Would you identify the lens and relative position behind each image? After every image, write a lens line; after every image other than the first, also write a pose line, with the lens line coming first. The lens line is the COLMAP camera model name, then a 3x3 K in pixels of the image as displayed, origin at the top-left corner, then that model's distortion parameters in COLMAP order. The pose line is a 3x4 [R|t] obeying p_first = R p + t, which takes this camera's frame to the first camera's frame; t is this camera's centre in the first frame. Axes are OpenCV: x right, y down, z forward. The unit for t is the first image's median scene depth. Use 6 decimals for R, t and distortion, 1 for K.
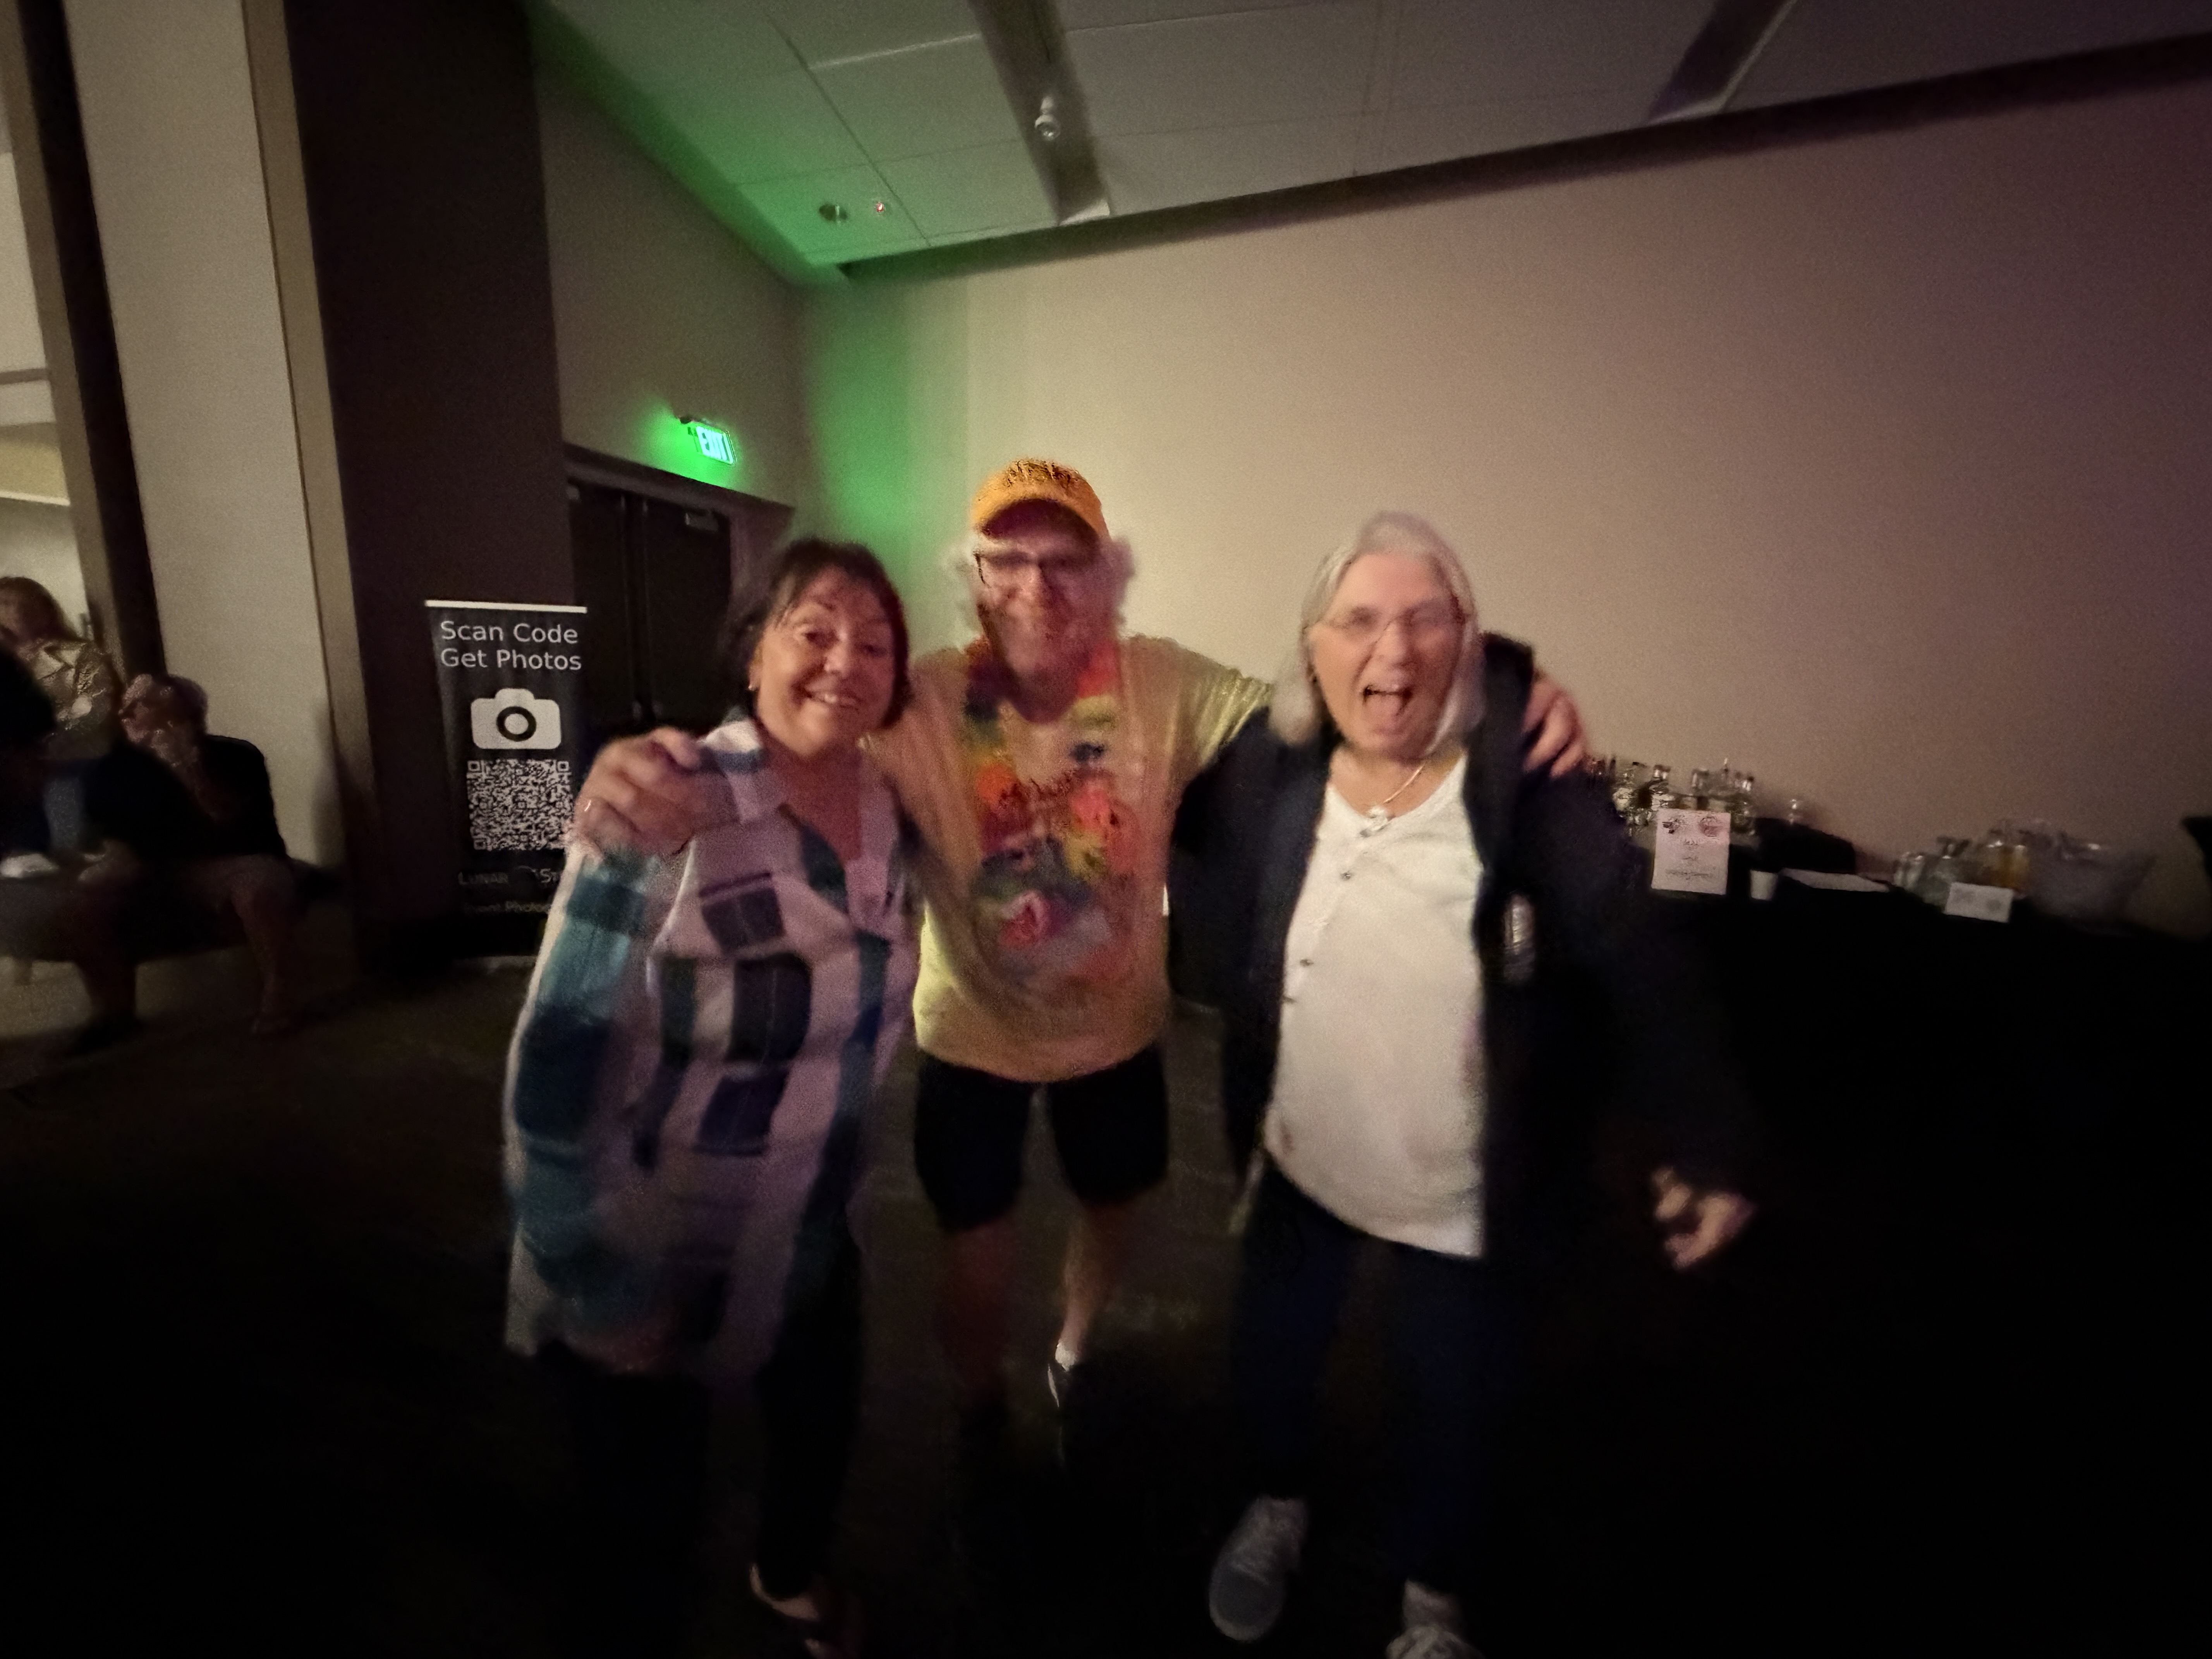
lens RADIAL K [[887.0, 0, 1101.1], [0, 887.0, 824.2], [0, 0, 1]] dist [0.000760, -0.000395]
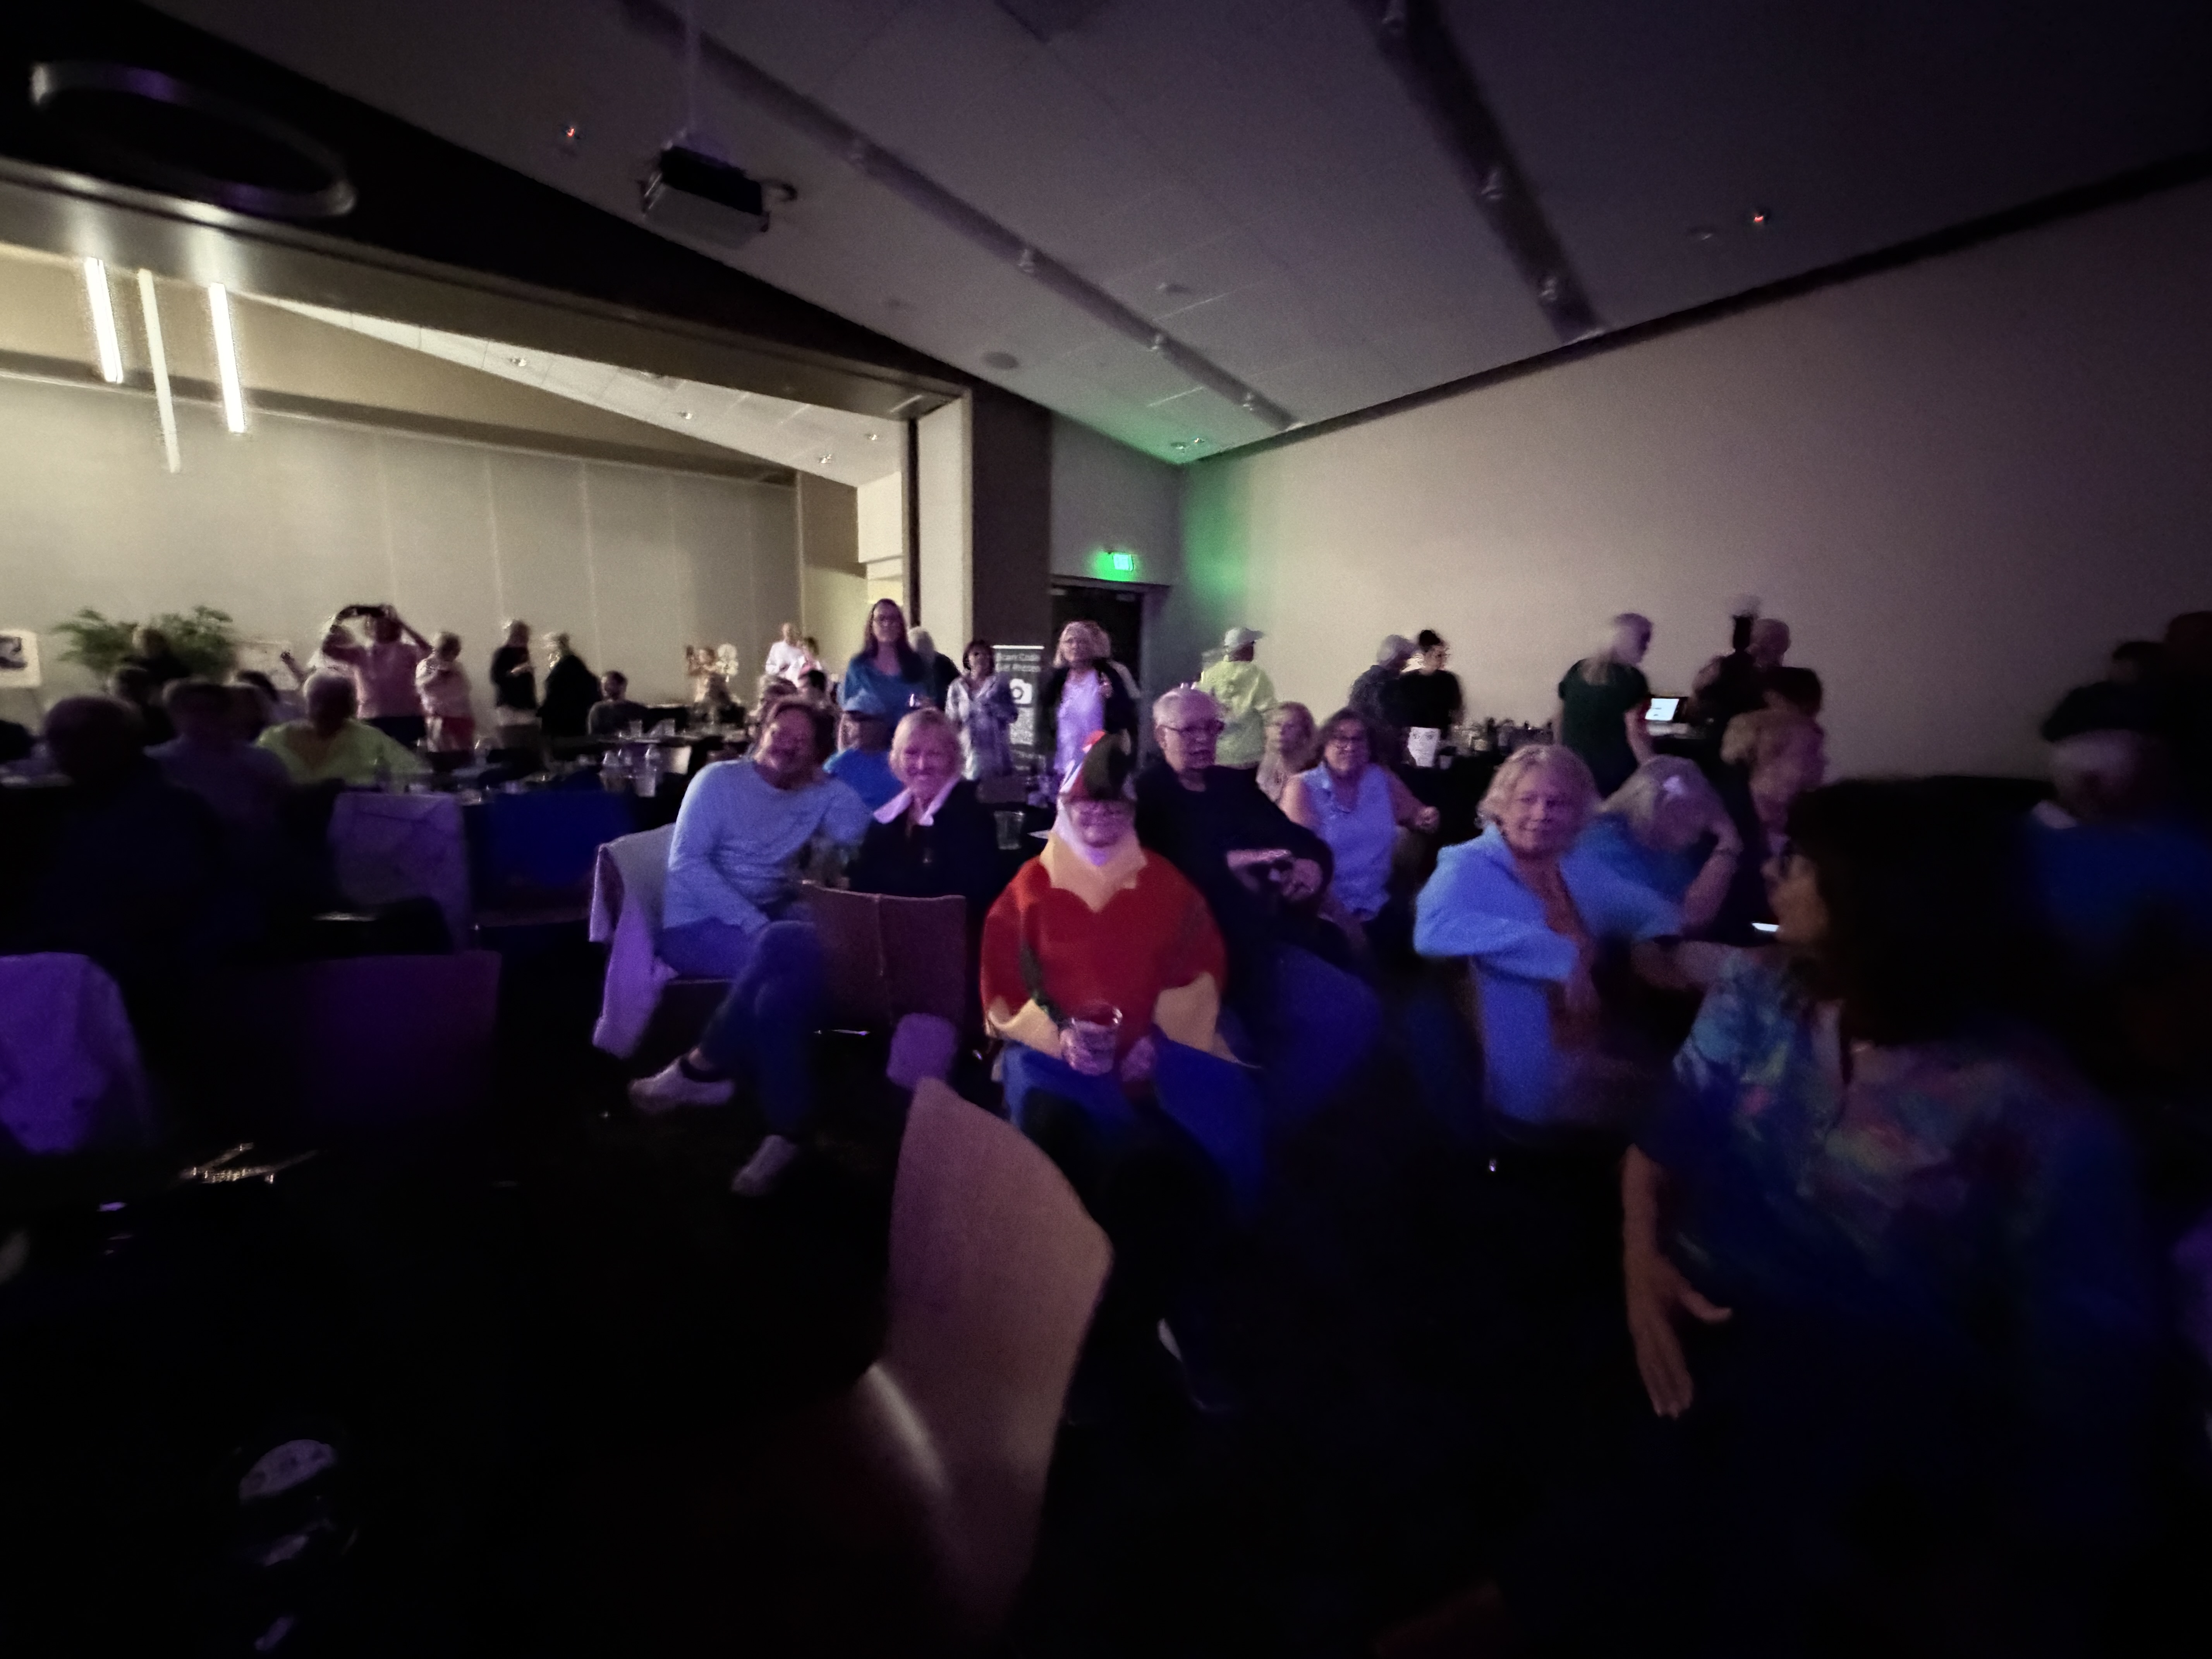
lens RADIAL K [[887.0, 0, 1101.1], [0, 887.0, 824.2], [0, 0, 1]] dist [0.000760, -0.000395]
pose [[0.821255, 0.082455, -0.564572, 2.337424], [-0.092801, 0.995630, 0.010418, 0.493351], [0.562963, 0.043837, 0.825318, -2.196070]]
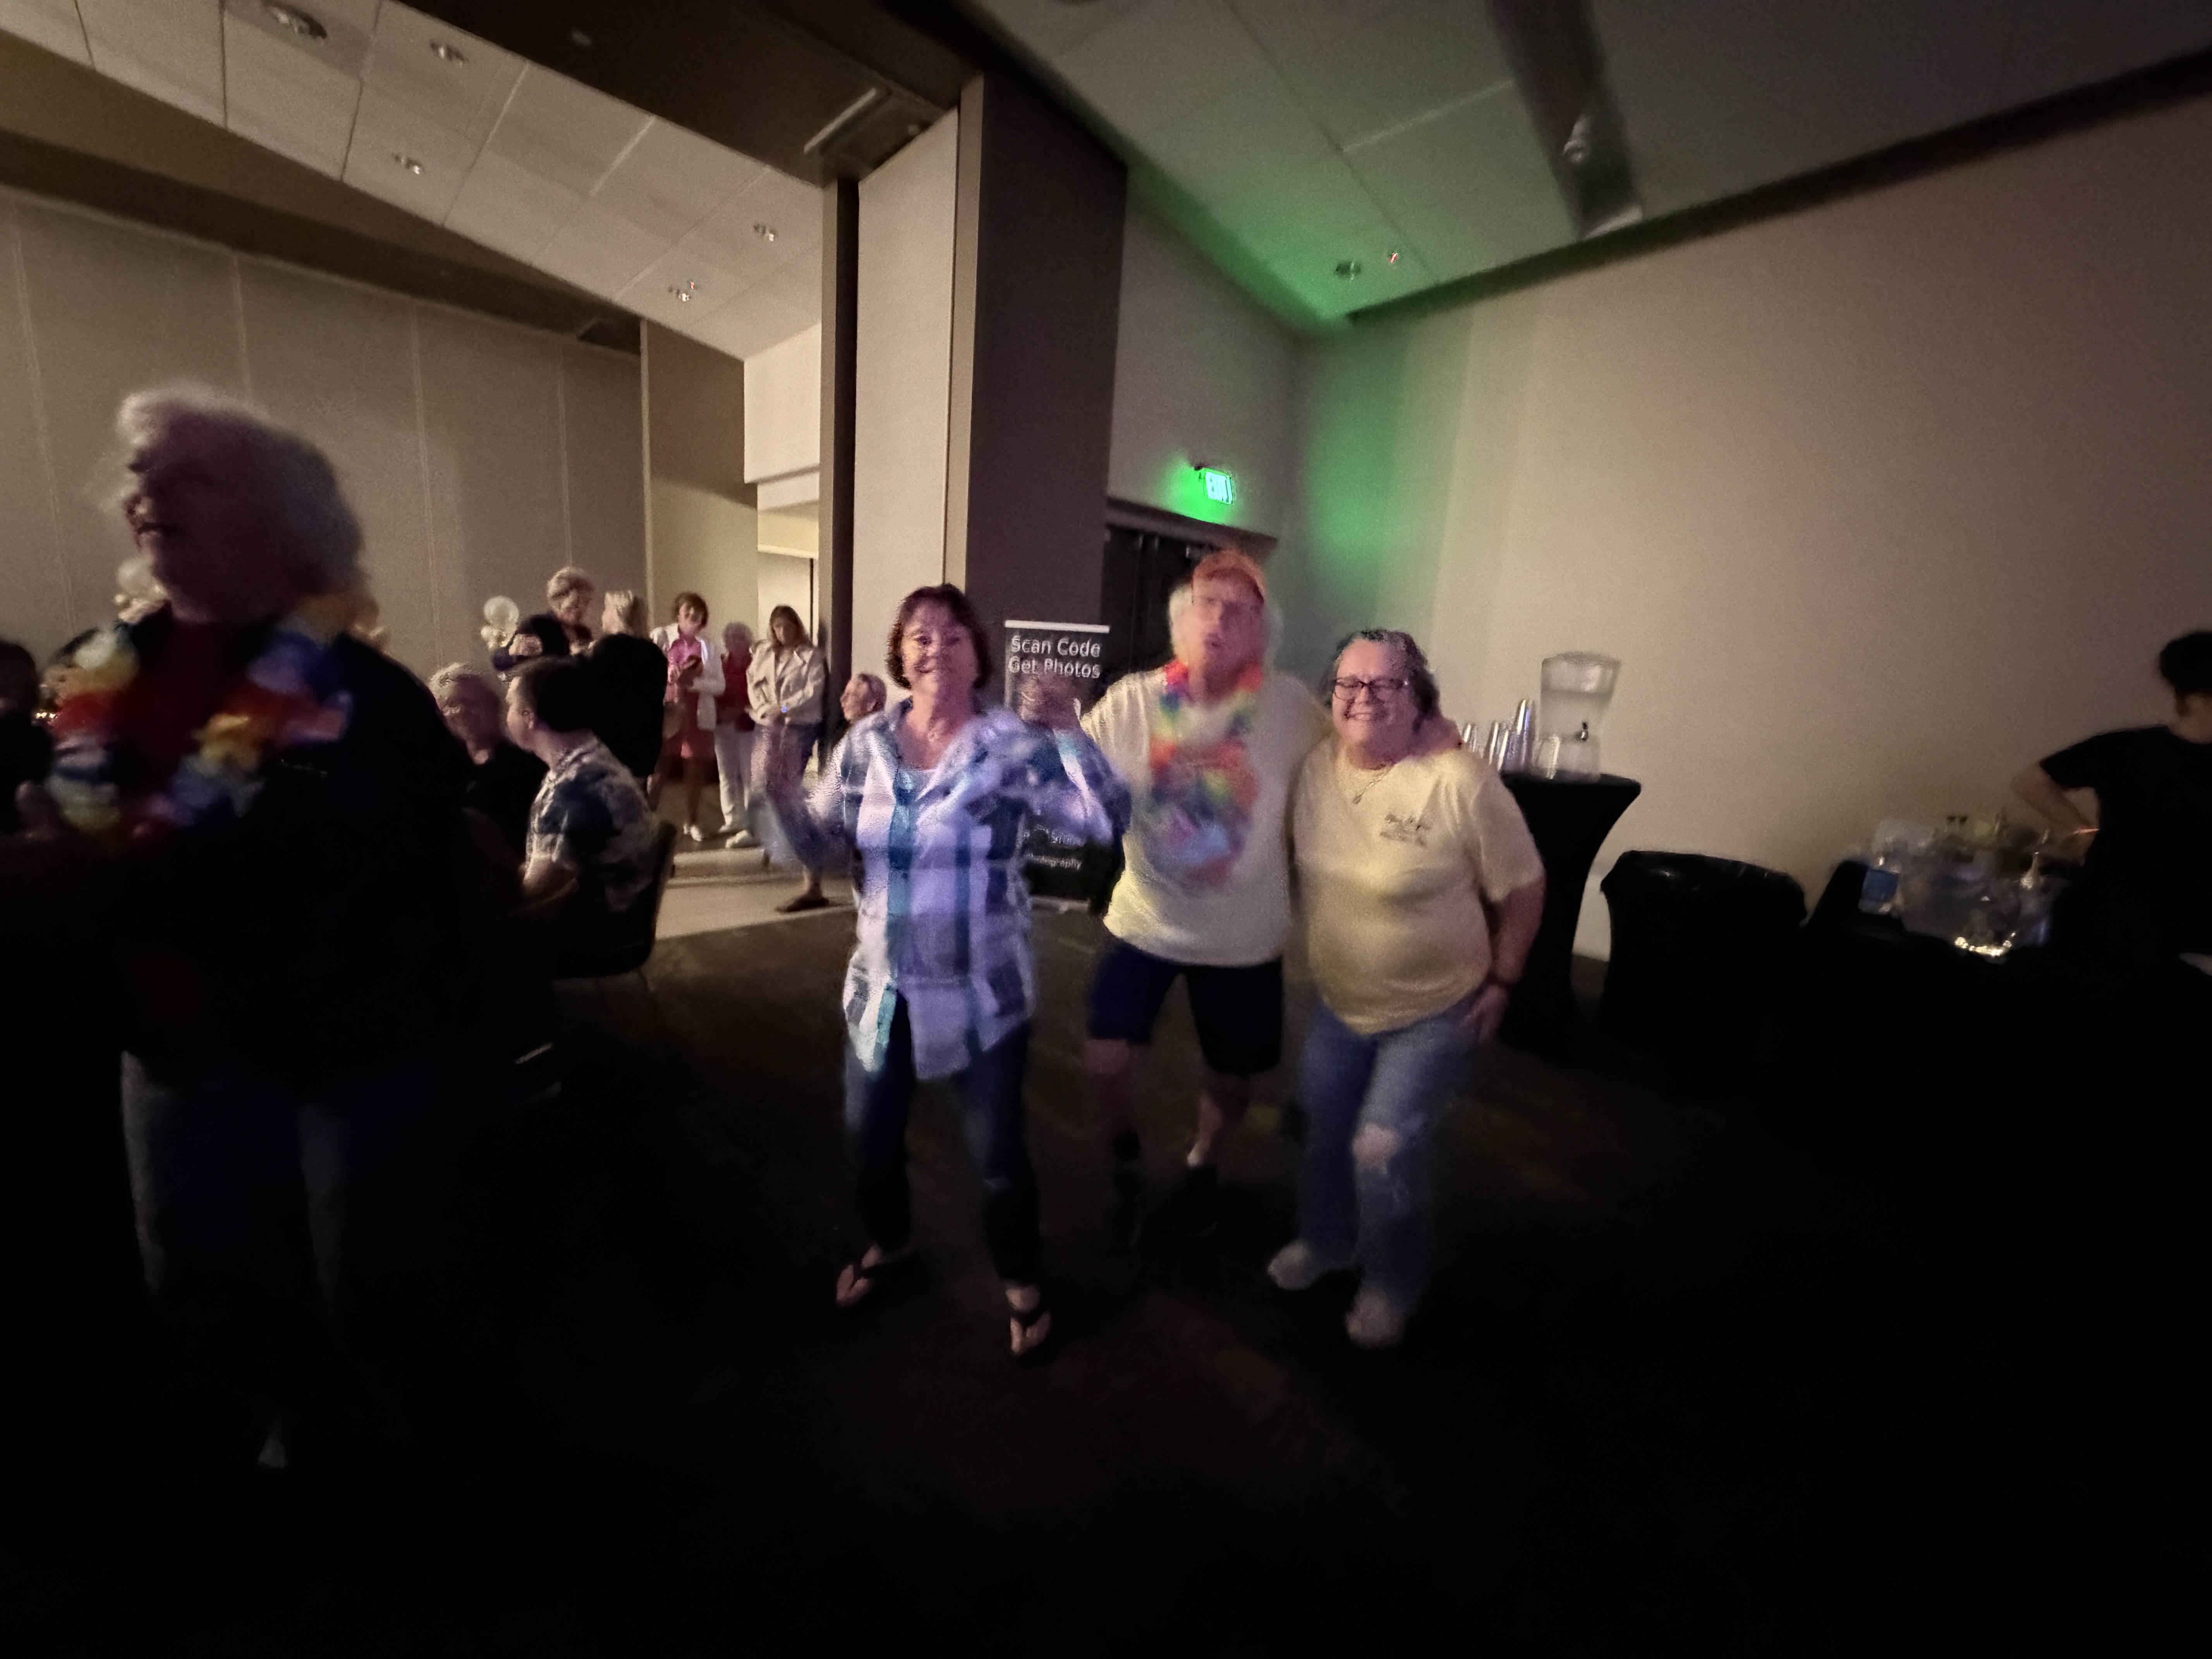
lens RADIAL K [[871.6, 0, 1097.3], [0, 871.6, 827.8], [0, 0, 1]] dist [0.000594, -0.000338]
pose [[0.874742, 0.115085, -0.470724, 0.037441], [-0.120898, 0.992502, 0.017988, 0.037891], [0.469265, 0.041174, 0.882097, -0.190133]]
